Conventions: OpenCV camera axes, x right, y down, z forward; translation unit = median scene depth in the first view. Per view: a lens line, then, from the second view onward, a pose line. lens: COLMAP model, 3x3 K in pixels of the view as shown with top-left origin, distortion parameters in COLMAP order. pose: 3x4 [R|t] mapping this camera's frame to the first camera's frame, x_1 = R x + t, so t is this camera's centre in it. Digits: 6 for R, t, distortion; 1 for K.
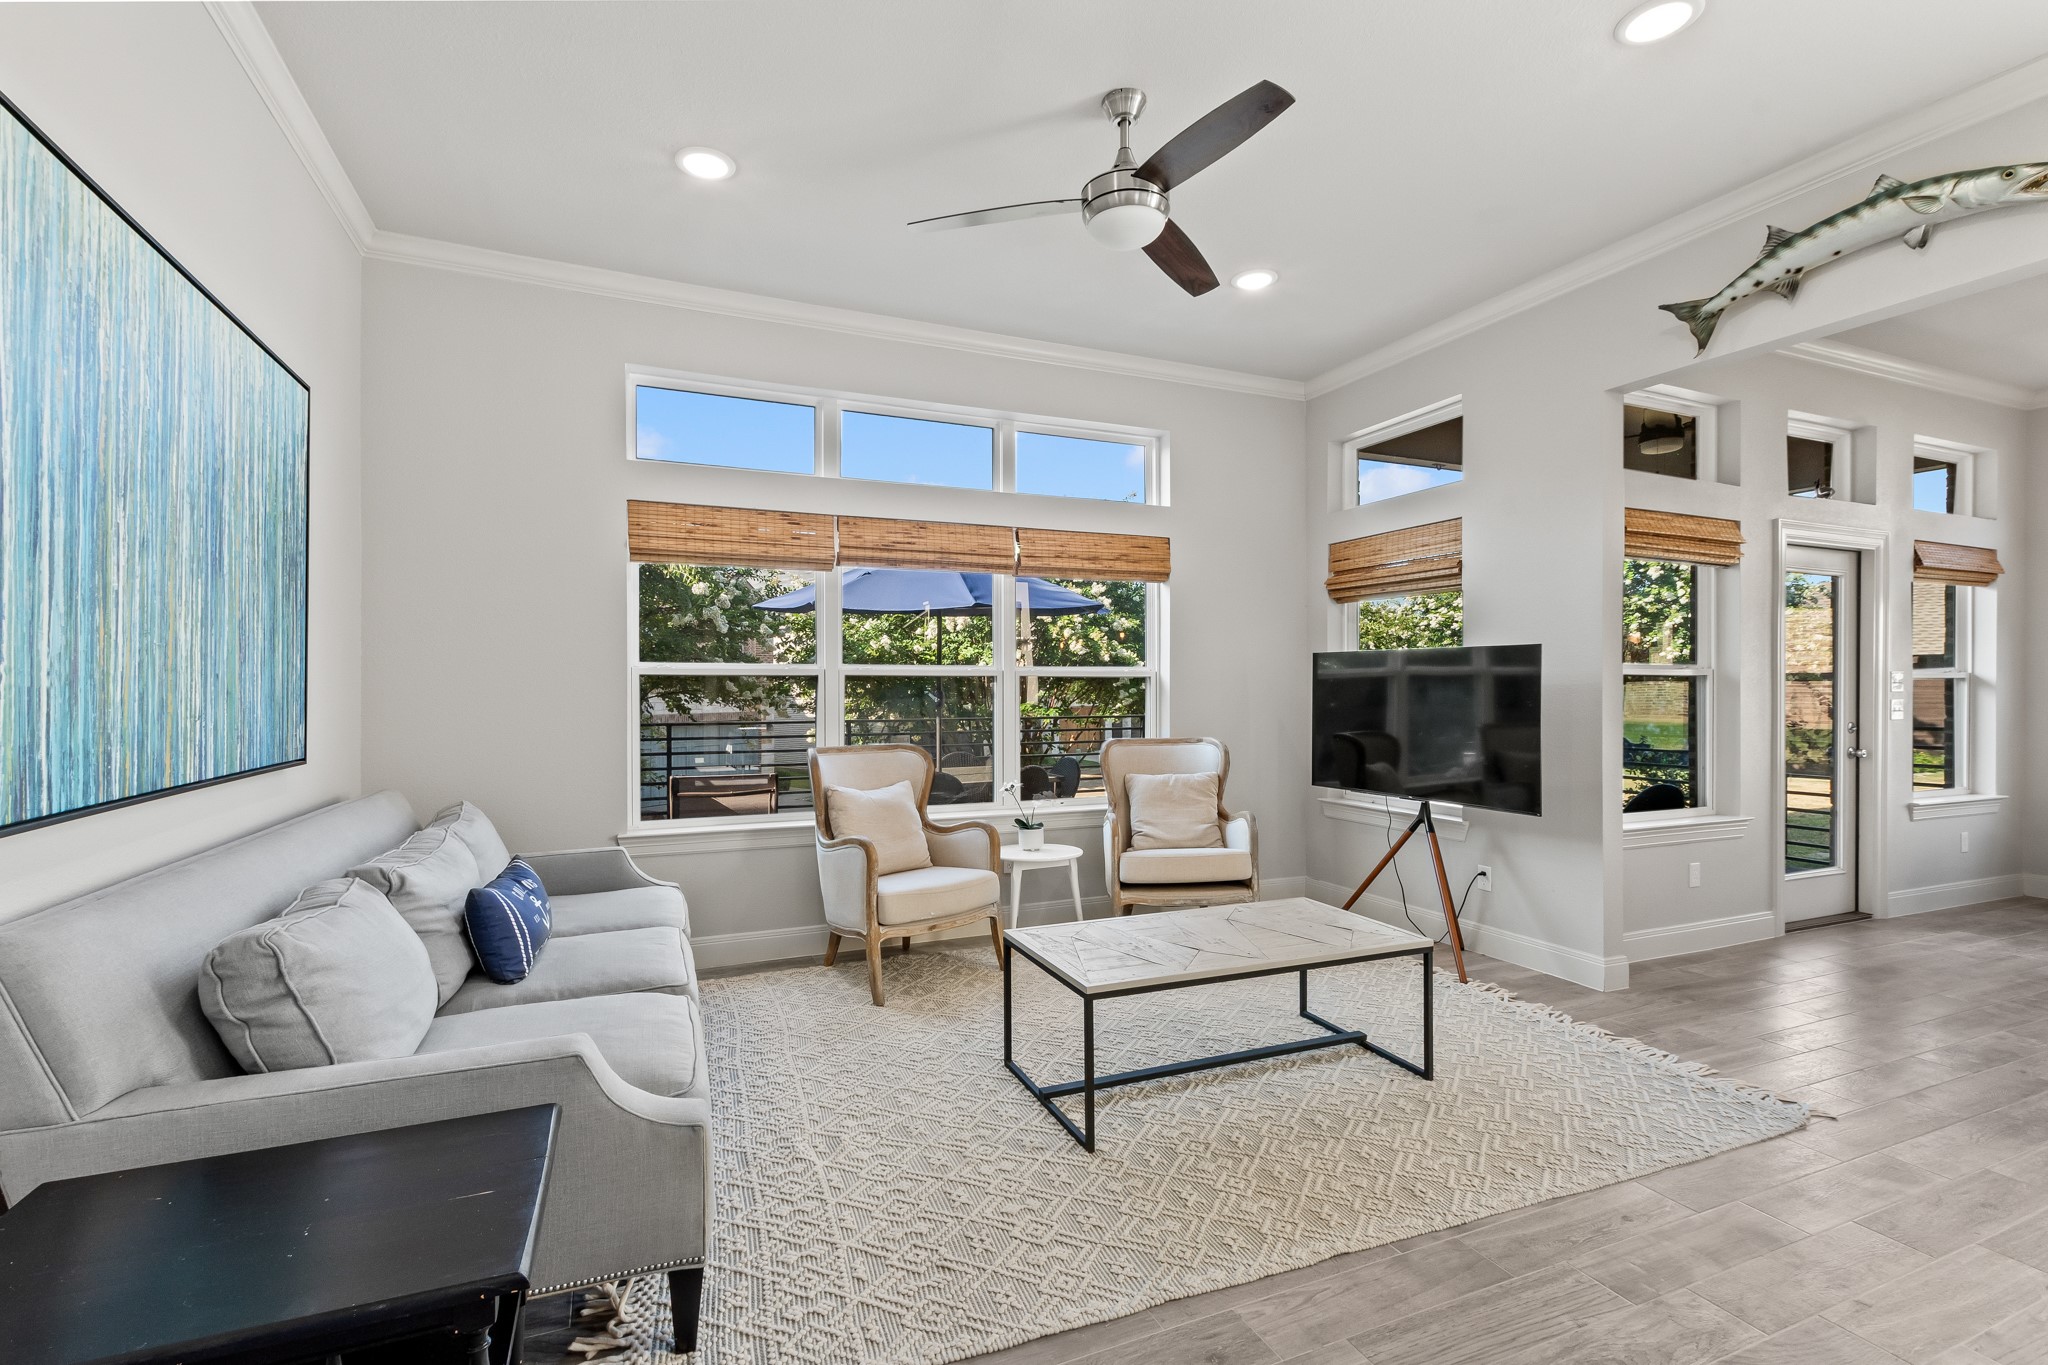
lens RADIAL K [[933.7, 0, 999.7], [0, 933.7, 687.4], [0, 0, 1]] dist [0.010937, -0.005169]
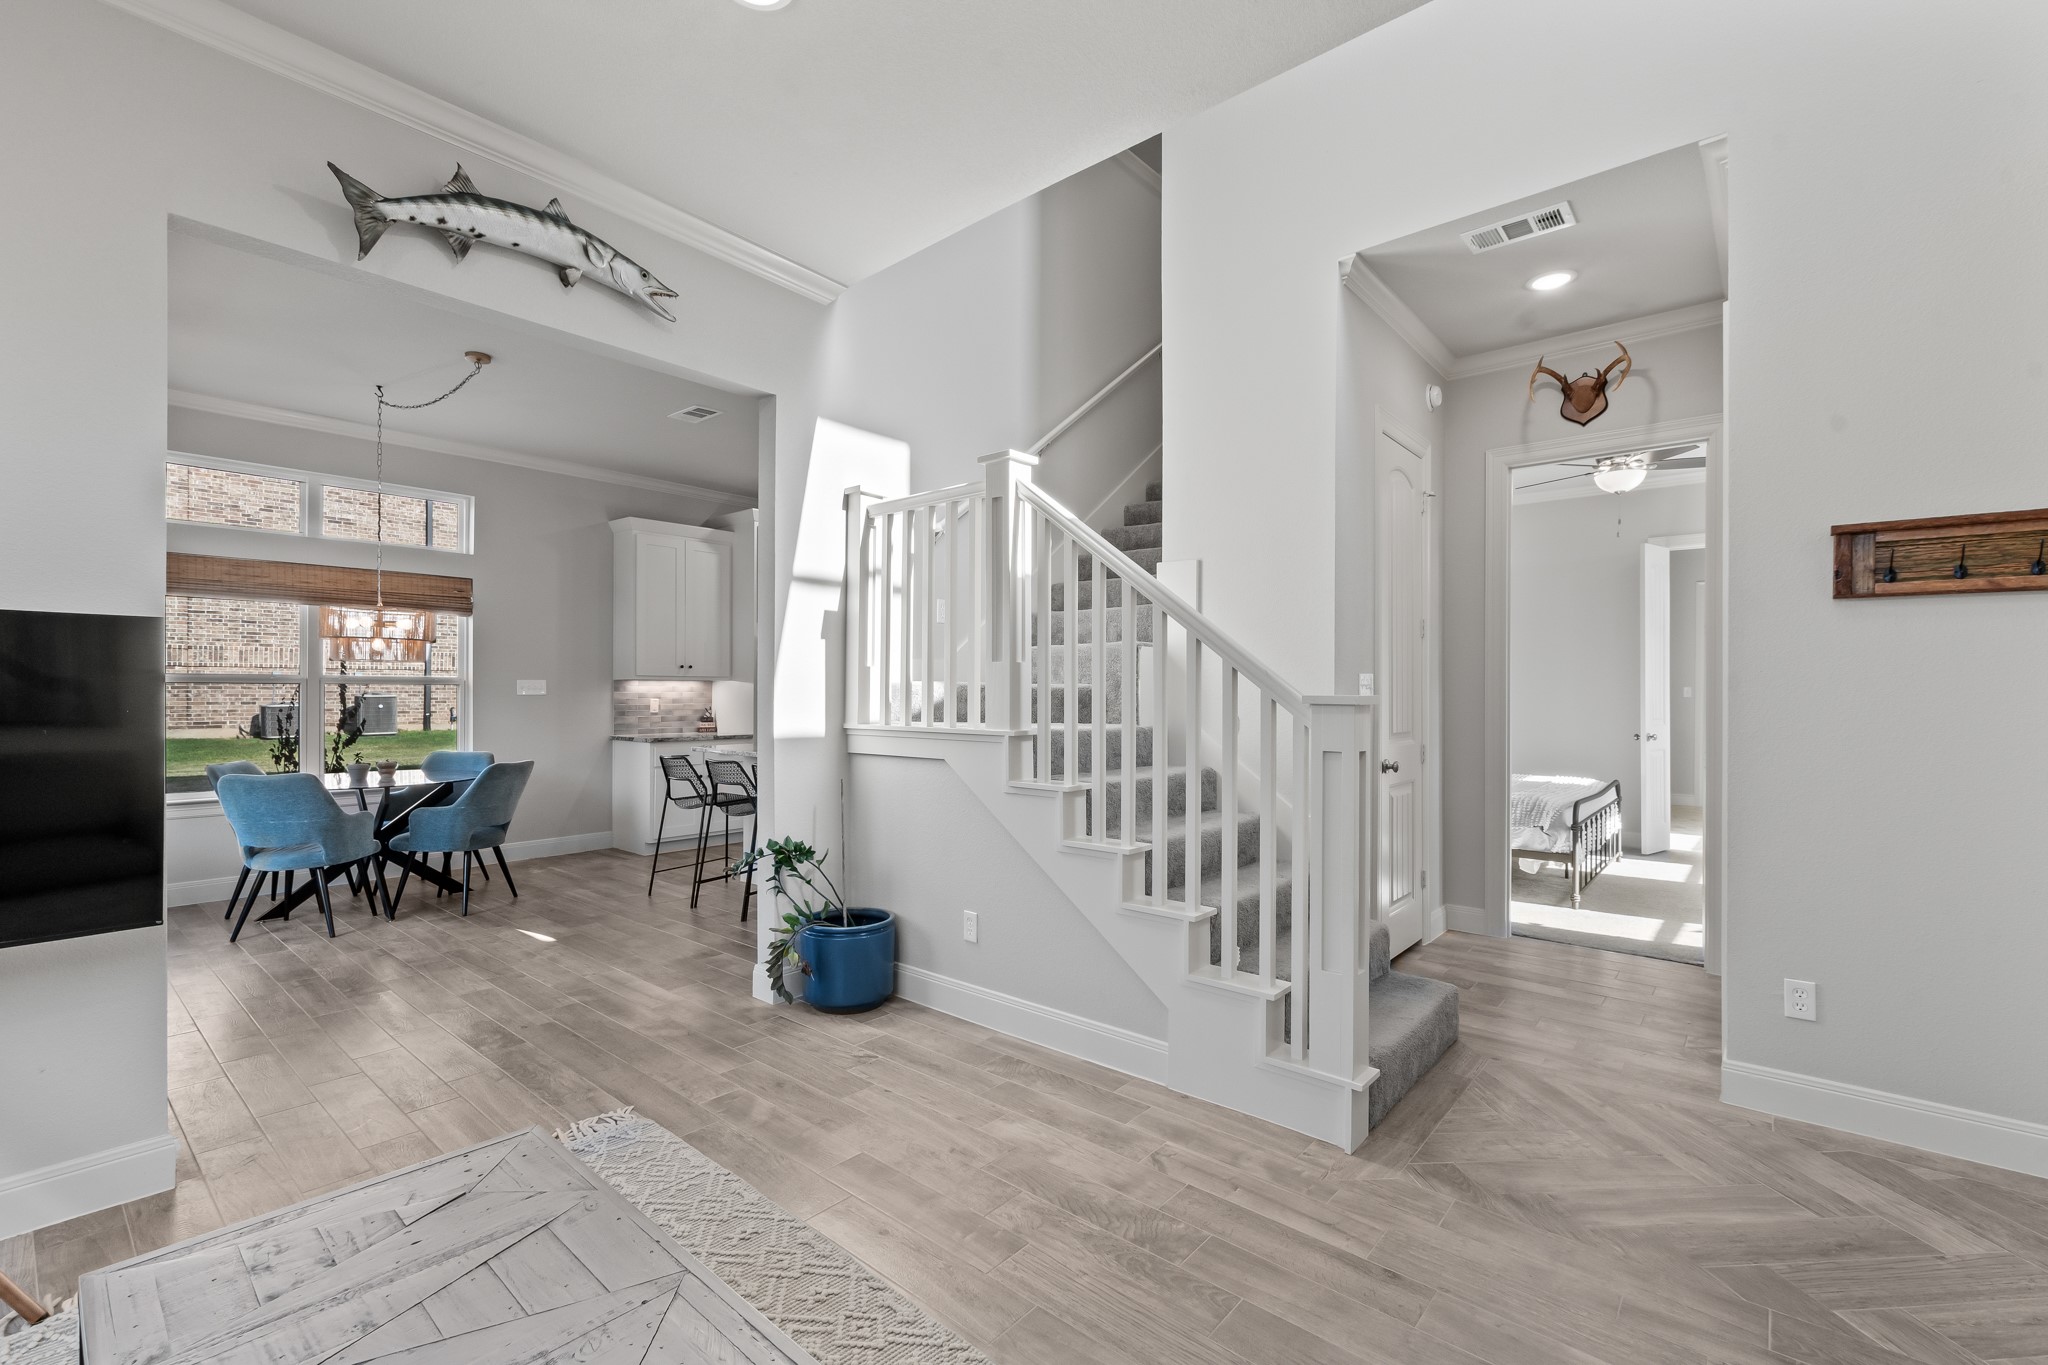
lens RADIAL K [[933.7, 0, 999.7], [0, 933.7, 687.4], [0, 0, 1]] dist [0.010937, -0.005169]
pose [[-0.465642, -0.000132, 0.884973, -0.184237], [-0.008012, 0.999960, -0.004067, -0.005595], [-0.884937, -0.008985, -0.465625, 0.938578]]
